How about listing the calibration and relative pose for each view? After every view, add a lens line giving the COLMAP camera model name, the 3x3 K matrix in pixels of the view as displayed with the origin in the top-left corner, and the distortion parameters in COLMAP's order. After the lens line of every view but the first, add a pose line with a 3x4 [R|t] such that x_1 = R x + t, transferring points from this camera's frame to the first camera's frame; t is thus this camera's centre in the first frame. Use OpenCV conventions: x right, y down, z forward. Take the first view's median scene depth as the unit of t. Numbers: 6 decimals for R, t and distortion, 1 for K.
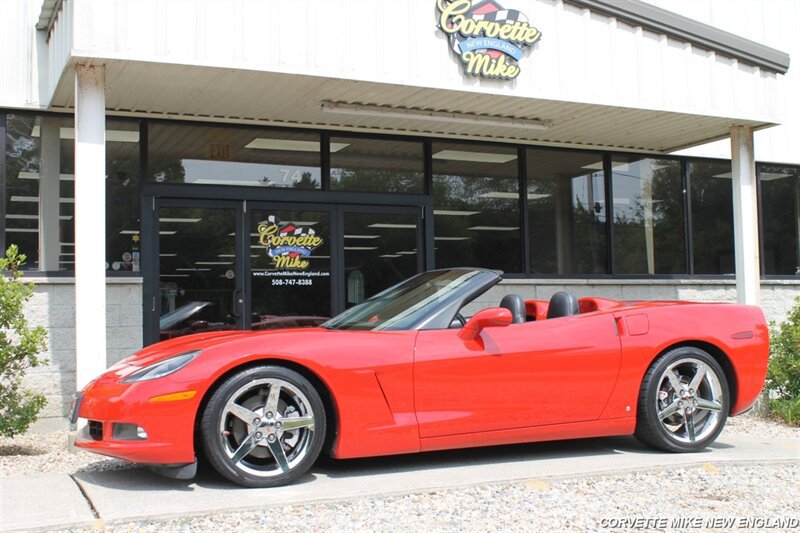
lens RADIAL K [[968.1, 0, 400.7], [0, 968.1, 267.4], [0, 0, 1]] dist [-0.061871, 0.000000]
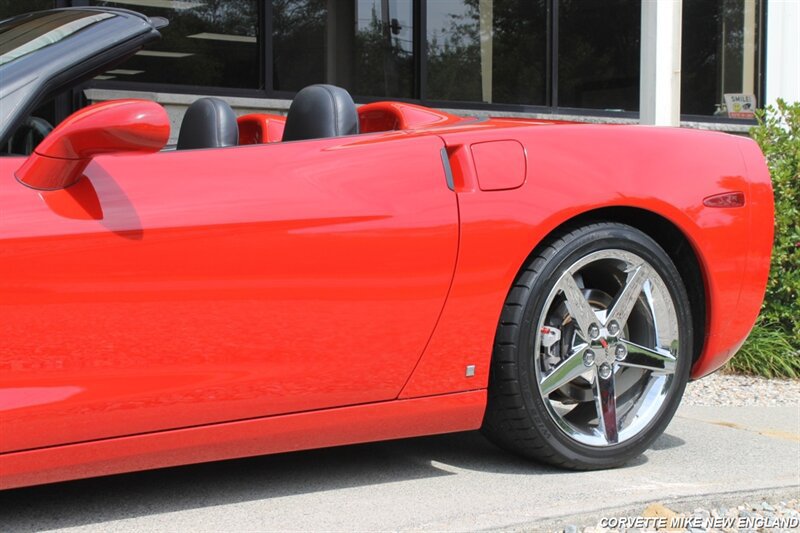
lens RADIAL K [[1319.4, 0, 398.9], [0, 1319.4, 274.4], [0, 0, 1]] dist [0.046765, 0.000000]
pose [[0.978014, 0.009494, 0.208322, 0.058251], [-0.033687, 0.993036, 0.112896, 0.028764], [-0.205799, -0.117431, 0.971523, 0.304264]]
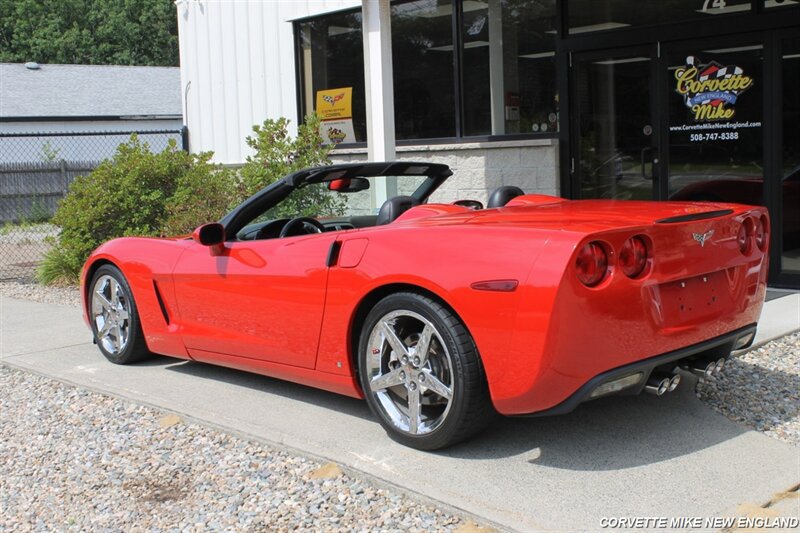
lens RADIAL K [[968.1, 0, 402.9], [0, 968.1, 262.8], [0, 0, 1]] dist [-0.061871, 0.000000]
pose [[0.357138, 0.108045, -0.927782, 0.612002], [0.086572, 0.985183, 0.148054, -0.024869], [0.930031, -0.133195, 0.342493, 0.518946]]
